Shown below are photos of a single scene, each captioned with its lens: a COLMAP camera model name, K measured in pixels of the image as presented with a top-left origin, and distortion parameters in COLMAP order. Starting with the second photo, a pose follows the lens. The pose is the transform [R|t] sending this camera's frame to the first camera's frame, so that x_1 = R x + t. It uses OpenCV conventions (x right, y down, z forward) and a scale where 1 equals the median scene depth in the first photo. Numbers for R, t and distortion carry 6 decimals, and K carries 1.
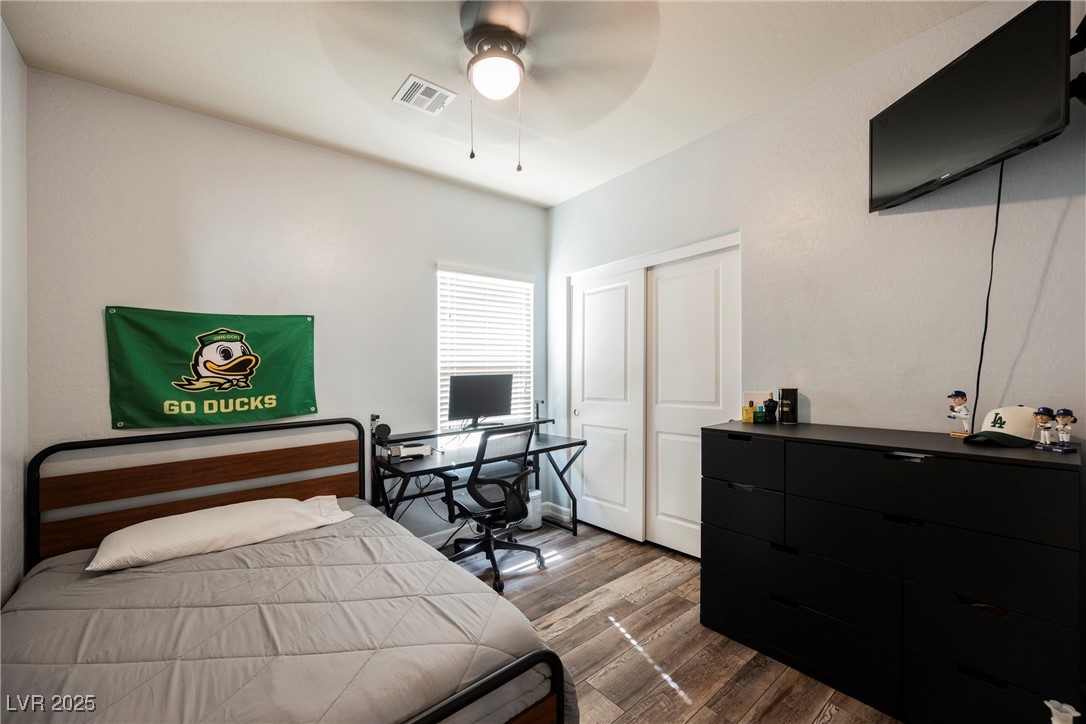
lens RADIAL K [[425.0, 0, 541.1], [0, 425.0, 368.4], [0, 0, 1]] dist [-0.001208, -0.000337]
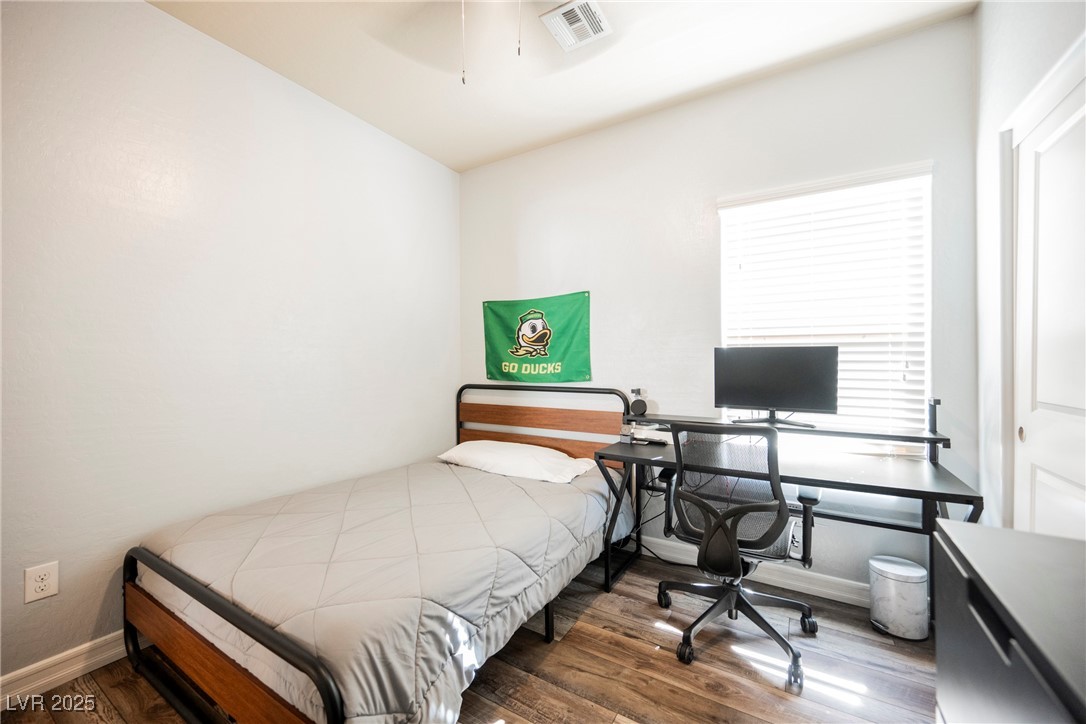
lens RADIAL K [[425.0, 0, 536.4], [0, 425.0, 345.9], [0, 0, 1]] dist [-0.001208, -0.000337]
pose [[0.337778, 0.000475, -0.941226, 0.472823], [0.001263, 0.999999, 0.000958, 0.016204], [0.941225, -0.001512, 0.337777, 0.552635]]
